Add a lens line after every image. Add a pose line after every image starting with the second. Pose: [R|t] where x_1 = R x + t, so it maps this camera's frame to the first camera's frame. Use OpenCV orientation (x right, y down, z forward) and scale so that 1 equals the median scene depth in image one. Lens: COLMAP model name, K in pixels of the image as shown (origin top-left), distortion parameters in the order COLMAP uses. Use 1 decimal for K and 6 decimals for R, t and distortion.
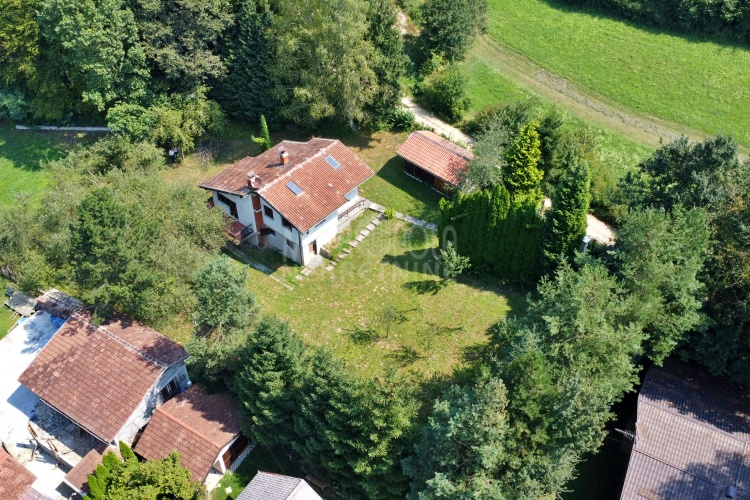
lens RADIAL K [[698.0, 0, 391.3], [0, 698.0, 278.8], [0, 0, 1]] dist [0.009067, -0.014879]
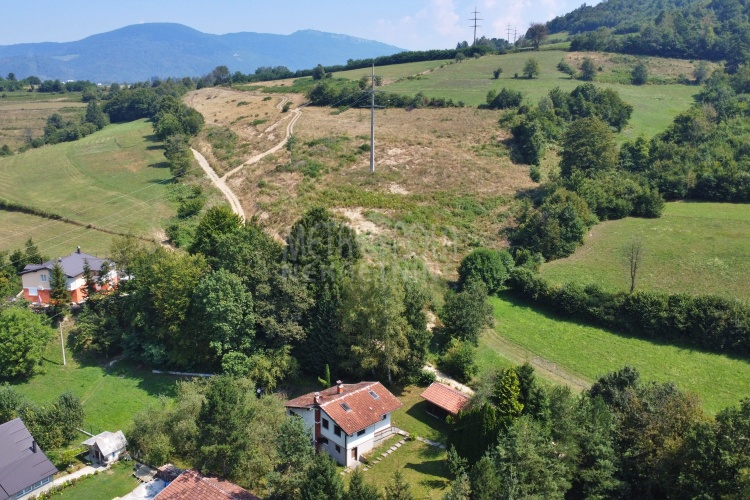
lens RADIAL K [[698.0, 0, 372.9], [0, 698.0, 249.2], [0, 0, 1]] dist [0.009067, -0.014879]
pose [[0.994199, 0.028688, -0.103662, 0.050076], [-0.076484, 0.866195, -0.493817, 0.264117], [0.075625, 0.498881, 0.863365, -0.348288]]
